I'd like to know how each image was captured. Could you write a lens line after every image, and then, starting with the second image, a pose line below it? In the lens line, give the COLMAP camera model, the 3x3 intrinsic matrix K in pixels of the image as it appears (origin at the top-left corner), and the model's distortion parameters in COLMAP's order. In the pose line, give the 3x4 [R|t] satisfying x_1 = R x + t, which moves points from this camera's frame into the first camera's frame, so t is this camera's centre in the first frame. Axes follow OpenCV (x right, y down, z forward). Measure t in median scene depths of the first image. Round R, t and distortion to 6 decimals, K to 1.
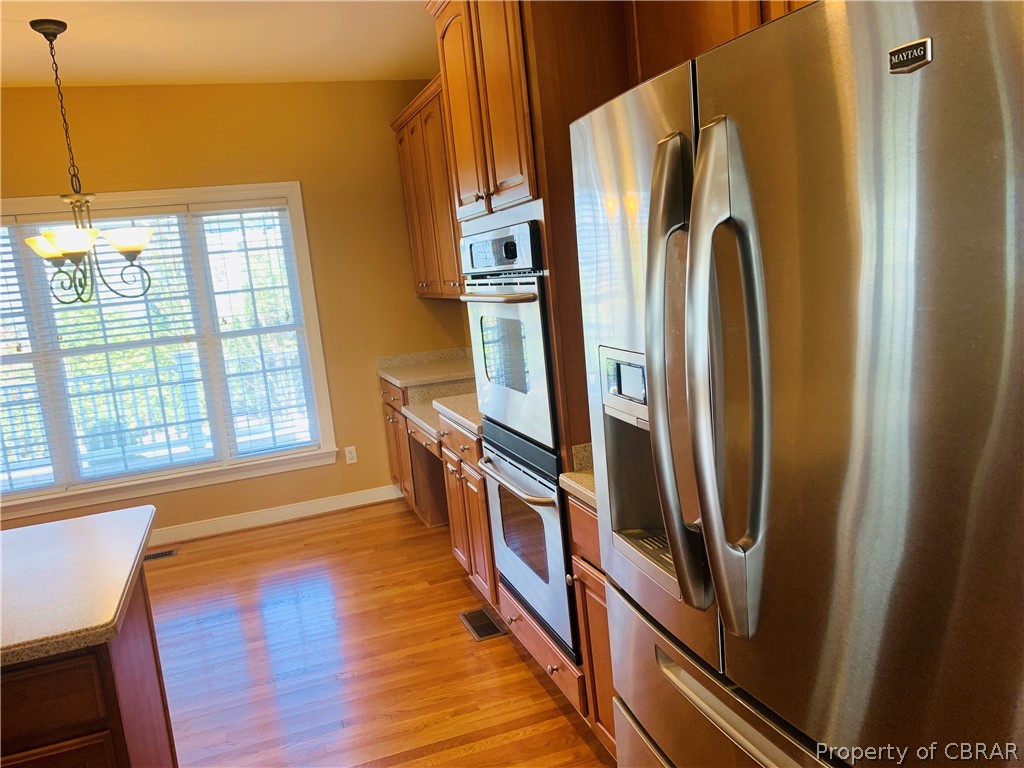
lens RADIAL K [[788.3, 0, 512.0], [0, 788.3, 384.0], [0, 0, 1]] dist [0.011679, 0.001848]
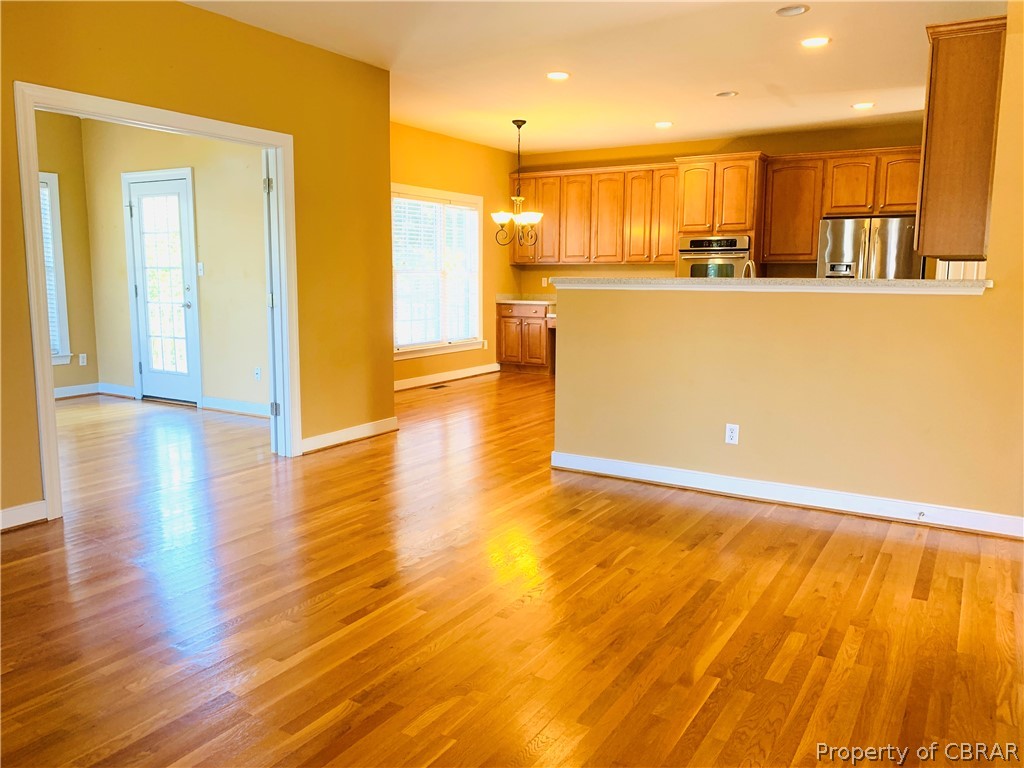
lens RADIAL K [[788.3, 0, 512.0], [0, 788.3, 384.0], [0, 0, 1]] dist [0.011679, 0.001848]
pose [[0.764666, 0.018080, 0.644173, -2.109749], [0.018007, 0.998617, -0.049403, 0.428746], [-0.644175, 0.049376, 0.763283, -0.710084]]
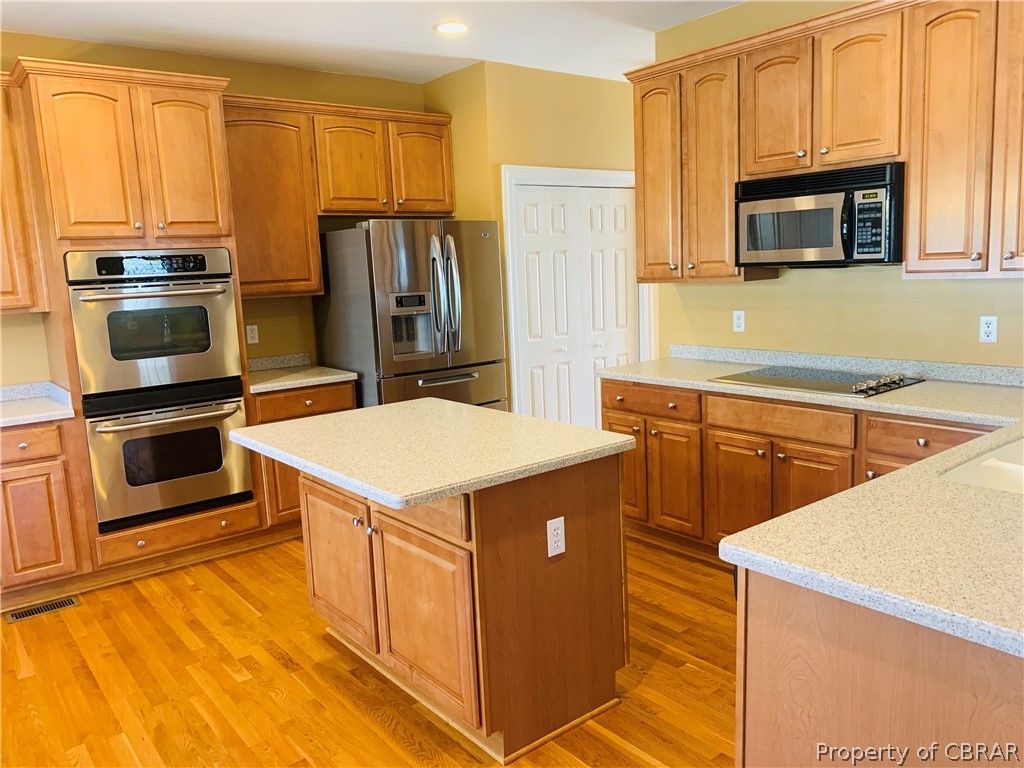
lens RADIAL K [[788.3, 0, 512.0], [0, 788.3, 384.0], [0, 0, 1]] dist [0.011679, 0.001848]
pose [[-0.326422, -0.033204, 0.944641, -1.284355], [0.221894, 0.968763, 0.110728, 0.029004], [-0.918810, 0.245754, -0.308858, 0.685484]]
